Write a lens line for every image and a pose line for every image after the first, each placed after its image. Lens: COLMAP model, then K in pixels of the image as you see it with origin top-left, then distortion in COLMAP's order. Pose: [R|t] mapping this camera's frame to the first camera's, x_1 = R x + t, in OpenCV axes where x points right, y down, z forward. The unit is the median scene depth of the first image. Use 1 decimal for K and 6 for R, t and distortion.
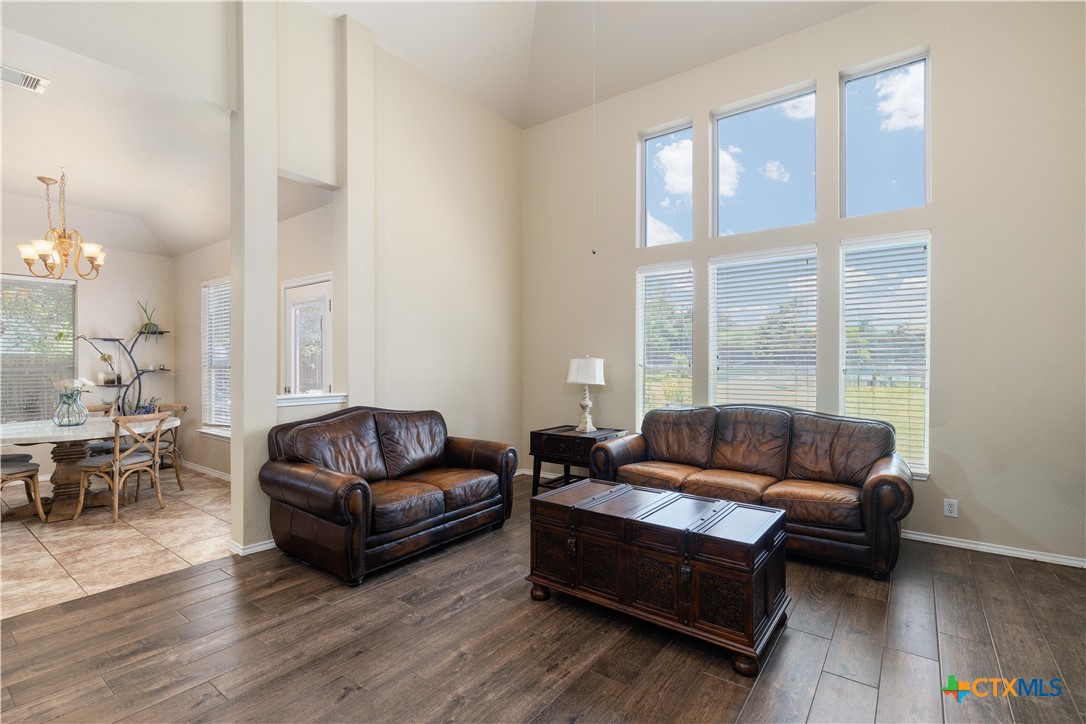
lens RADIAL K [[489.9, 0, 540.6], [0, 489.9, 369.0], [0, 0, 1]] dist [-0.008147, 0.000227]
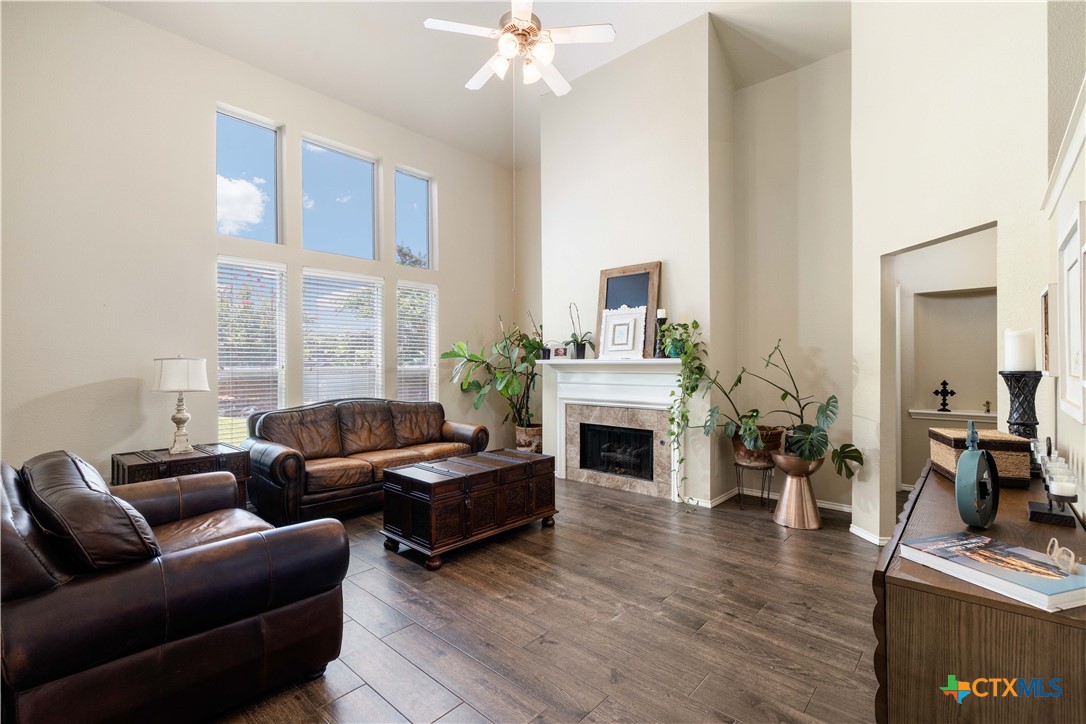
lens RADIAL K [[489.9, 0, 544.5], [0, 489.9, 372.6], [0, 0, 1]] dist [-0.008147, 0.000227]
pose [[0.090266, -0.017318, 0.995767, -1.148077], [0.013094, 0.999783, 0.016201, -0.007619], [-0.995832, 0.011576, 0.090473, 0.650911]]
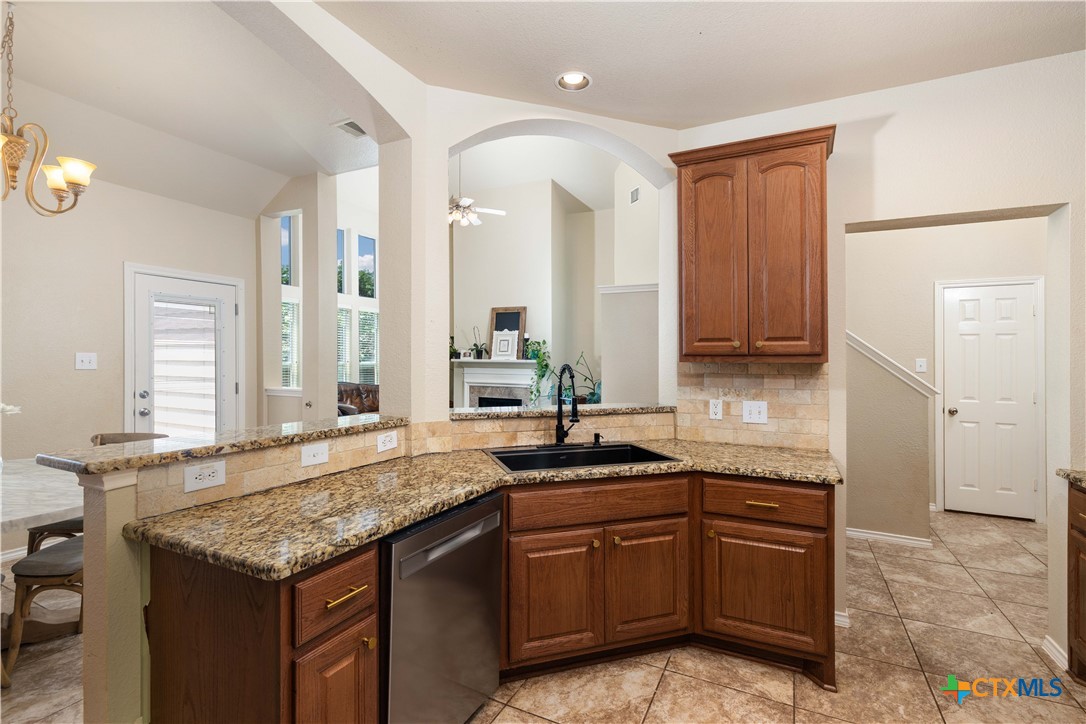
lens RADIAL K [[489.9, 0, 537.8], [0, 489.9, 361.0], [0, 0, 1]] dist [-0.008147, 0.000227]
pose [[-0.171886, -0.004738, 0.985106, -2.778340], [0.002683, 0.999982, 0.005278, -0.035981], [-0.985113, 0.003550, -0.171870, 0.908289]]
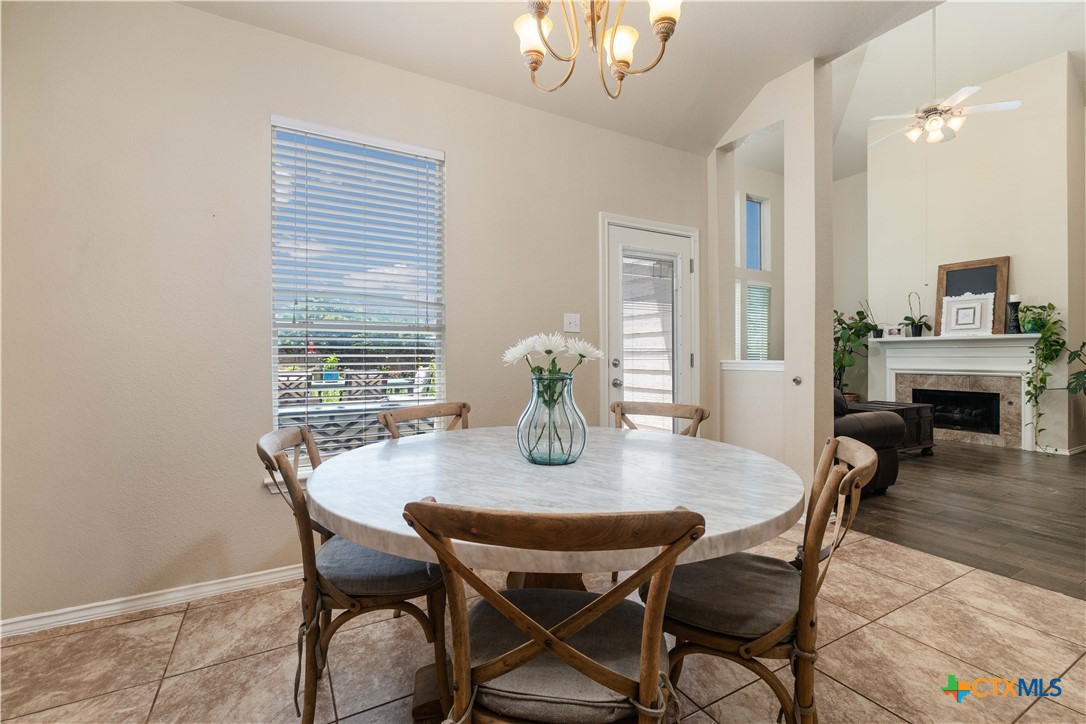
lens RADIAL K [[482.6, 0, 549.9], [0, 482.6, 358.3], [0, 0, 1]] dist [0.003211, 0.000410]
pose [[0.407941, -0.008097, 0.912973, -2.332556], [0.012397, 0.999918, 0.003329, 0.059189], [-0.912924, 0.009960, 0.408007, 1.511235]]
